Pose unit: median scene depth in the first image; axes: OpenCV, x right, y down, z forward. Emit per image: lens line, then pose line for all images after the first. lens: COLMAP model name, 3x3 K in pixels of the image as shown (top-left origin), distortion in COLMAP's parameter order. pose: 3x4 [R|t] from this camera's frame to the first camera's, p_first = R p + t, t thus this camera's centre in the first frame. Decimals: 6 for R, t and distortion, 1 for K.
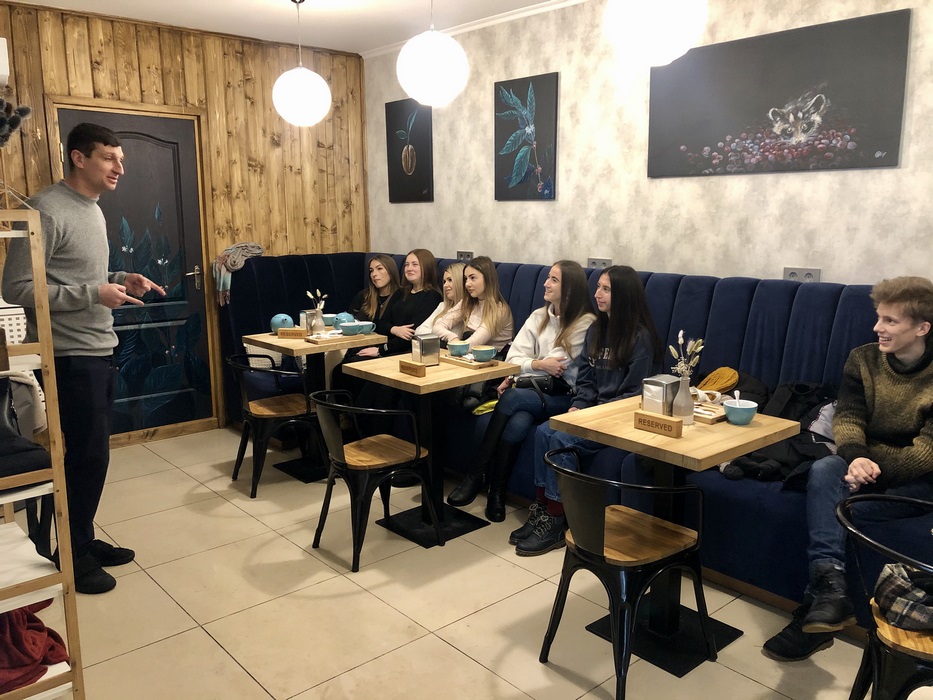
lens RADIAL K [[760.1, 0, 466.5], [0, 760.1, 350.0], [0, 0, 1]] dist [-0.000034, 0.001005]
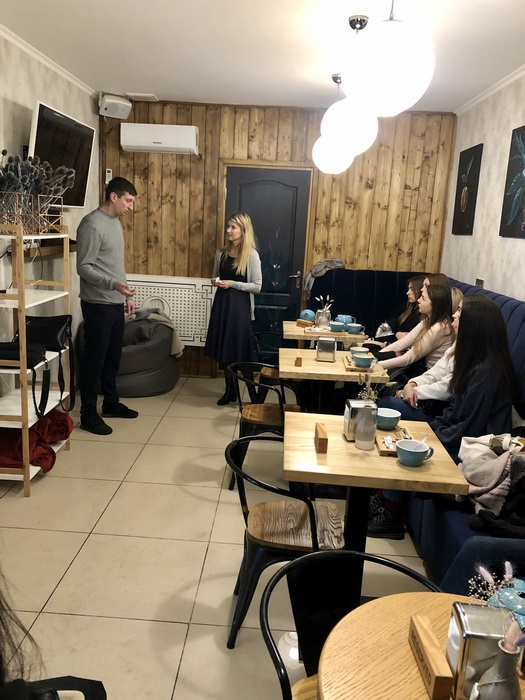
lens RADIAL K [[570.3, 0, 262.5], [0, 570.3, 350.0], [0, 0, 1]] dist [-0.000034, 0.001005]
pose [[0.721142, 0.183836, -0.667951, 0.354561], [-0.169725, 0.981650, 0.086932, -0.044320], [0.671676, 0.050678, 0.739110, 0.144678]]
